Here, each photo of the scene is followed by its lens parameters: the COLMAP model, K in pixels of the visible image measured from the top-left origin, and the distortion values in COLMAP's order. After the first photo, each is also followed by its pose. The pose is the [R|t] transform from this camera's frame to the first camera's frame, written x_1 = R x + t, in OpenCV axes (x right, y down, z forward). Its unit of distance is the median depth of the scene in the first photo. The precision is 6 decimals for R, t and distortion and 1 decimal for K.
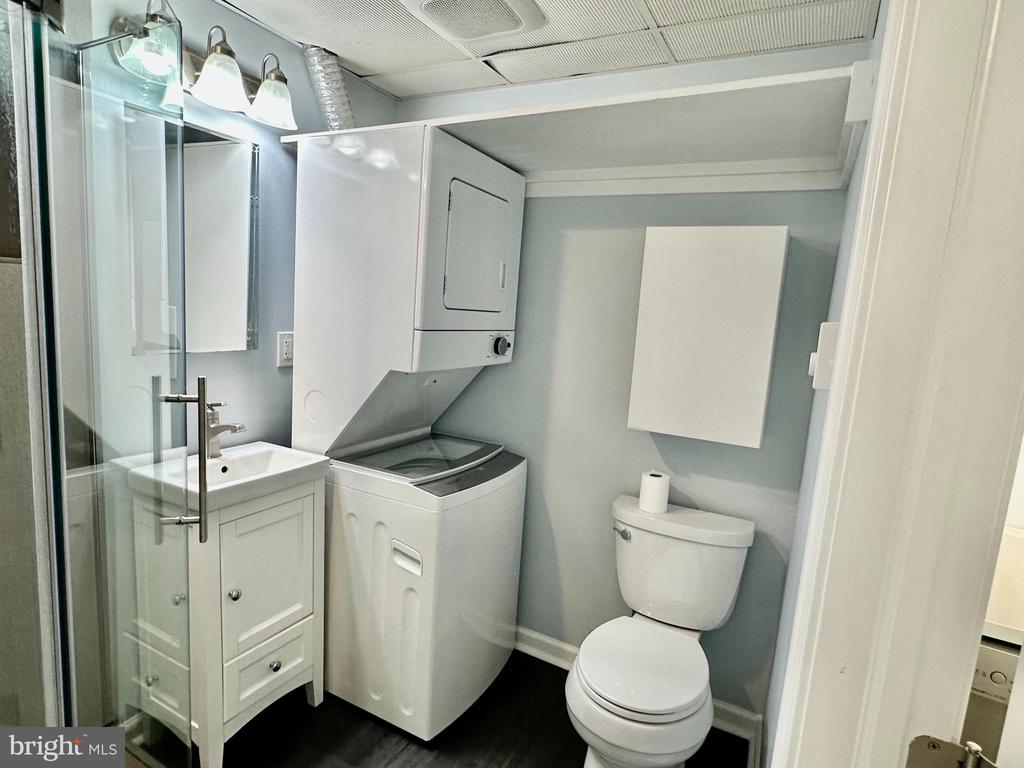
lens RADIAL K [[553.7, 0, 511.4], [0, 553.7, 386.8], [0, 0, 1]] dist [-0.005907, -0.001026]
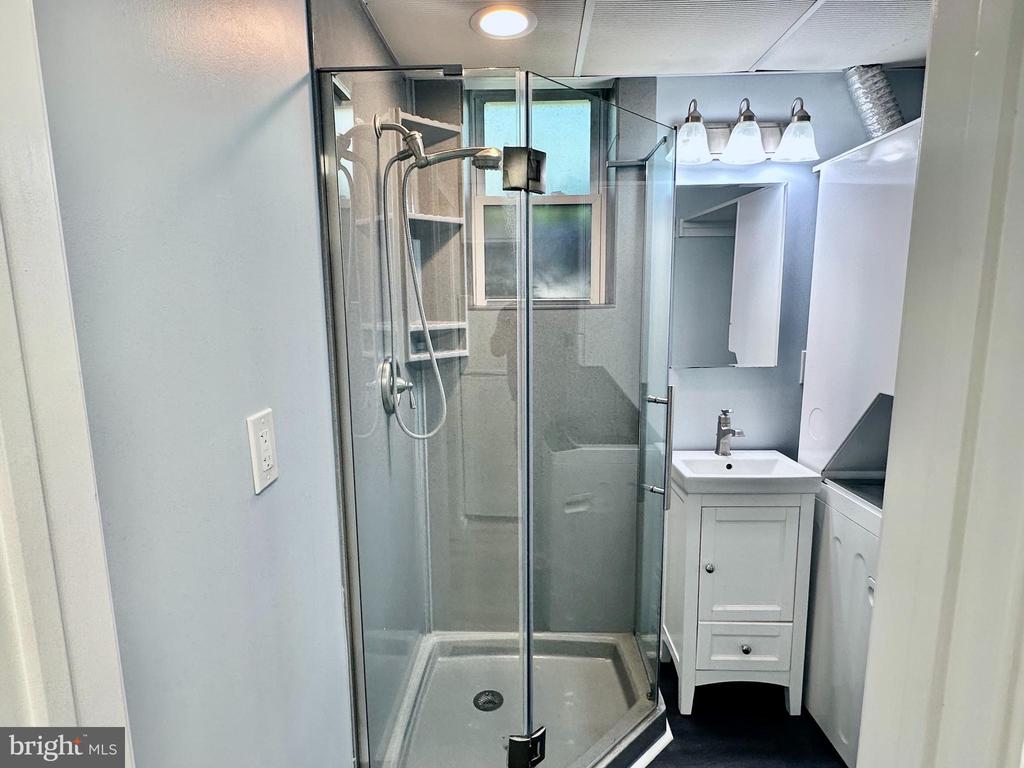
lens RADIAL K [[553.7, 0, 511.3], [0, 553.7, 386.4], [0, 0, 1]] dist [-0.005907, -0.001026]
pose [[0.446034, 0.057093, -0.893193, 0.310649], [-0.083482, 0.996267, 0.021992, -0.009168], [0.891114, 0.064757, 0.449135, 0.036473]]
